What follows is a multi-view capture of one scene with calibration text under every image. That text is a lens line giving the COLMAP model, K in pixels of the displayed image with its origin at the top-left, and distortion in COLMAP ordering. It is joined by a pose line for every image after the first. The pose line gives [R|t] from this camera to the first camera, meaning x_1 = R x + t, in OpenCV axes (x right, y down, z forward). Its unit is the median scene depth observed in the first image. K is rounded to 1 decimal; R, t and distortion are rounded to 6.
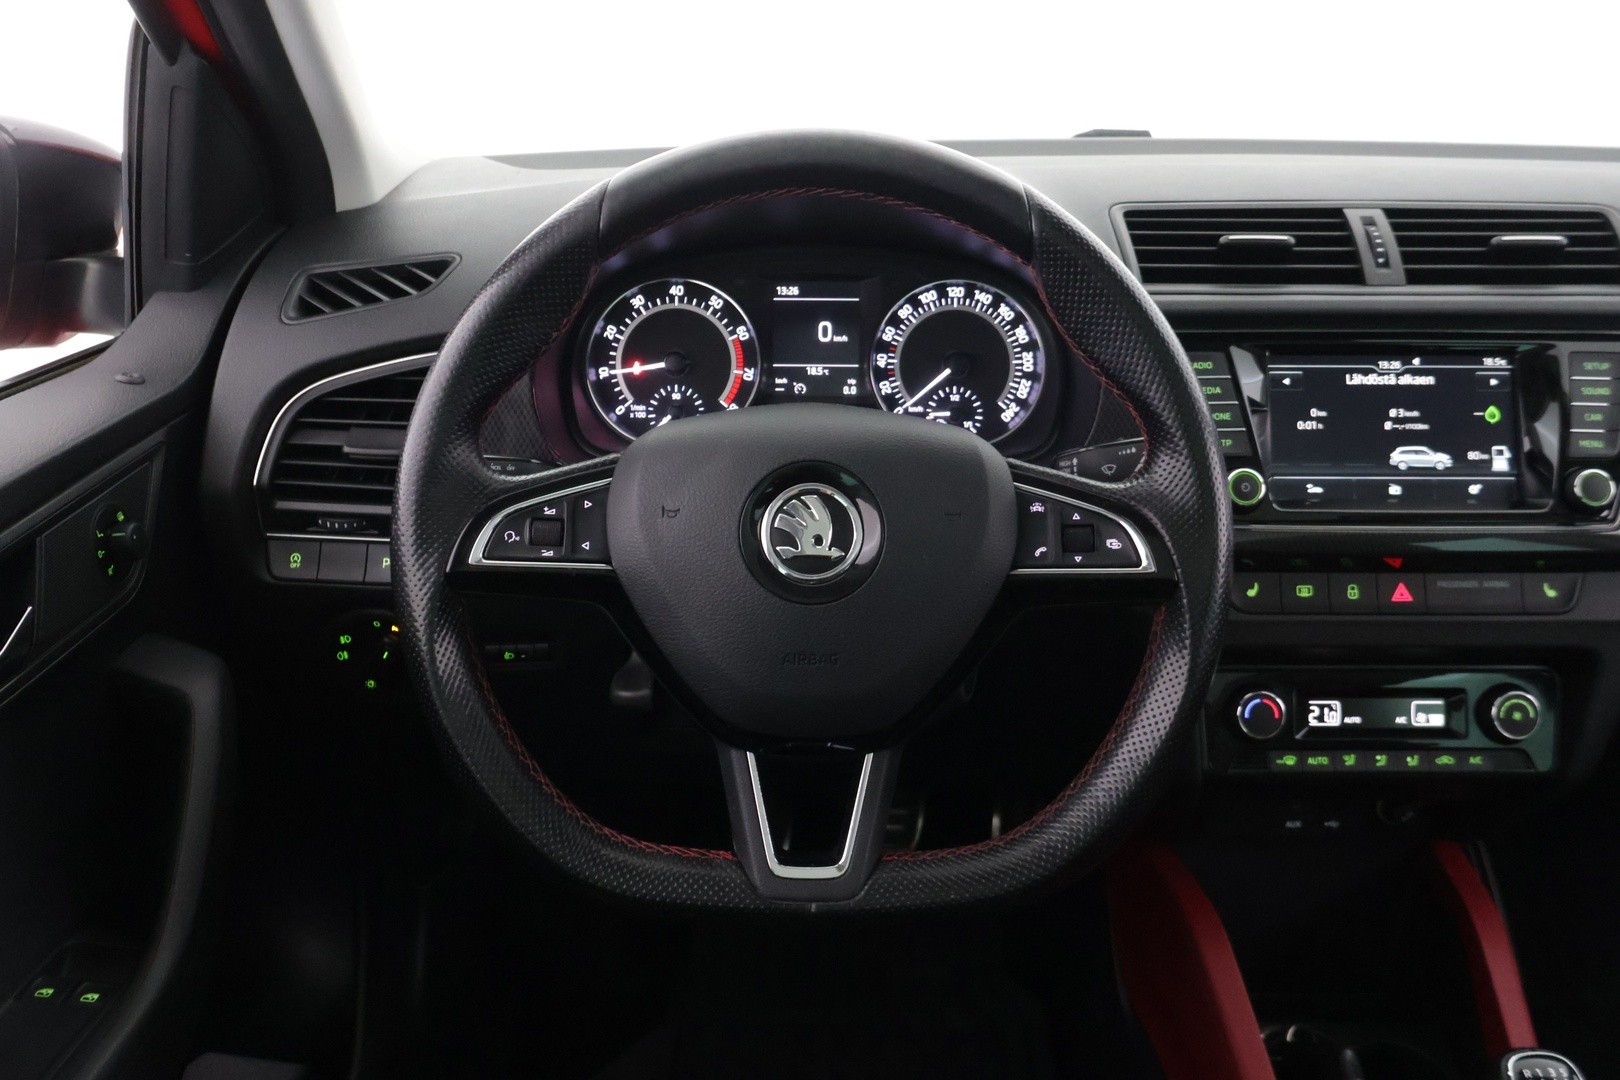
lens RADIAL K [[1356.9, 0, 810.1], [0, 1356.9, 538.4], [0, 0, 1]] dist [-0.006227, 0.005671]
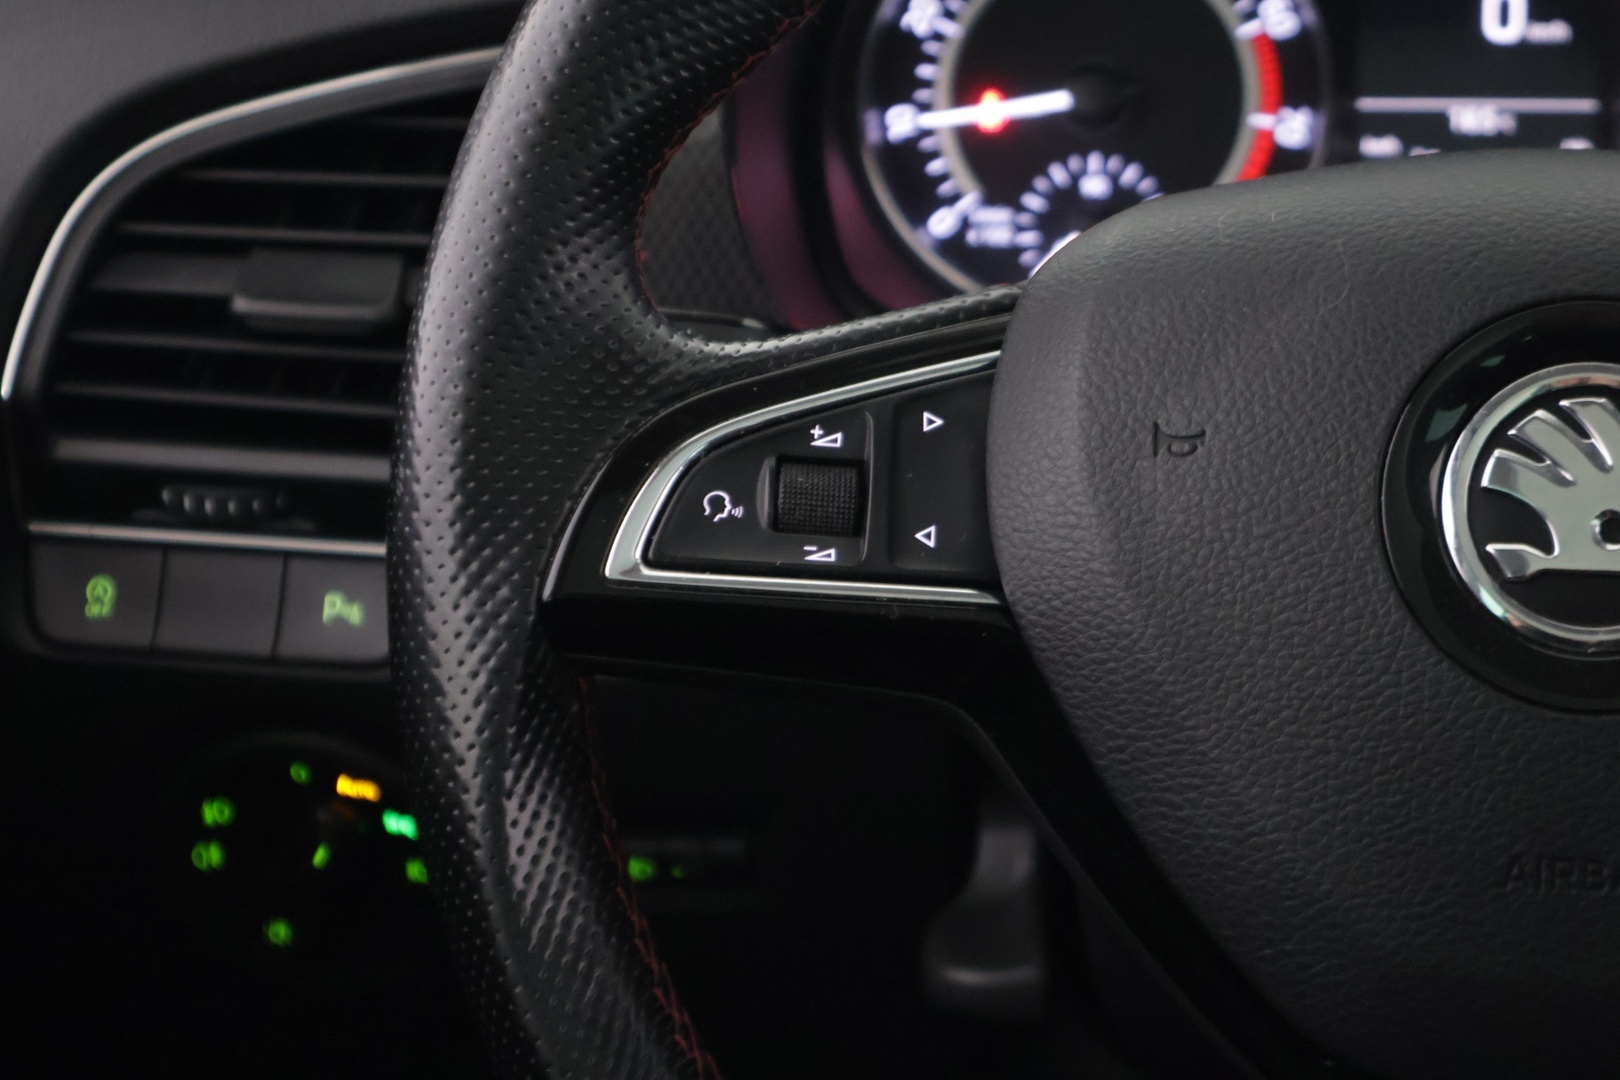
lens RADIAL K [[3272.9, 0, 808.4], [0, 3272.9, 538.5], [0, 0, 1]] dist [0.026460, 0.000000]
pose [[0.992149, 0.017687, -0.123805, -0.069645], [-0.022544, 0.999026, -0.037940, 0.030229], [0.123013, 0.040433, 0.991581, 0.114473]]
